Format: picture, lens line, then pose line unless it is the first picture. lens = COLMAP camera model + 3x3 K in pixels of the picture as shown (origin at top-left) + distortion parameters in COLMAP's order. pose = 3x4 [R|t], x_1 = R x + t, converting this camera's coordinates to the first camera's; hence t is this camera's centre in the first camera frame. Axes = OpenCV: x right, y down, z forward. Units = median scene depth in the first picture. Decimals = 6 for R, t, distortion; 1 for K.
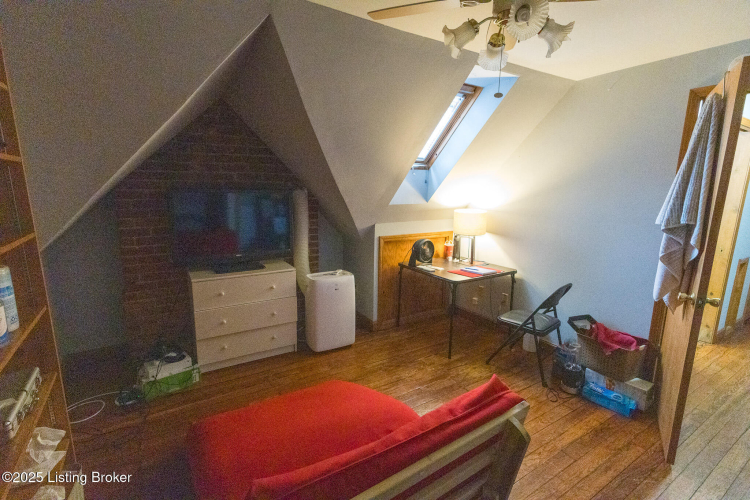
lens RADIAL K [[345.2, 0, 379.1], [0, 345.2, 252.4], [0, 0, 1]] dist [0.002565, 0.000909]
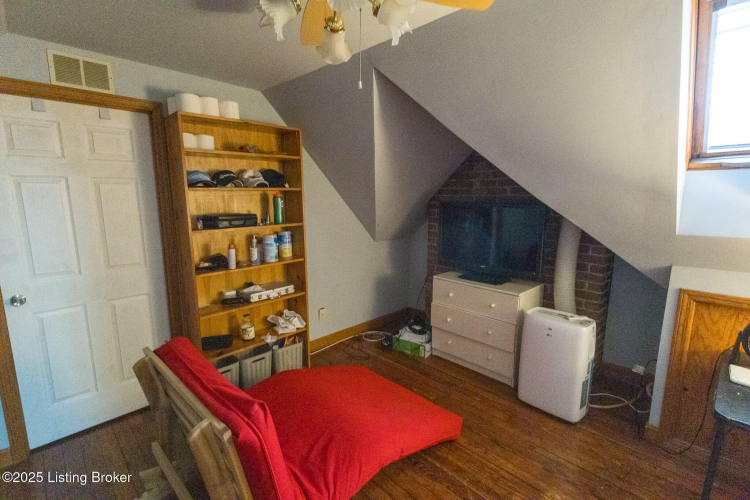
lens RADIAL K [[355.6, 0, 372.8], [0, 355.6, 251.7], [0, 0, 1]] dist [0.001390, 0.001960]
pose [[0.204595, 0.150890, -0.967147, 0.536194], [-0.180087, 0.976984, 0.114329, -0.094697], [0.962138, 0.150780, 0.227059, 0.417154]]
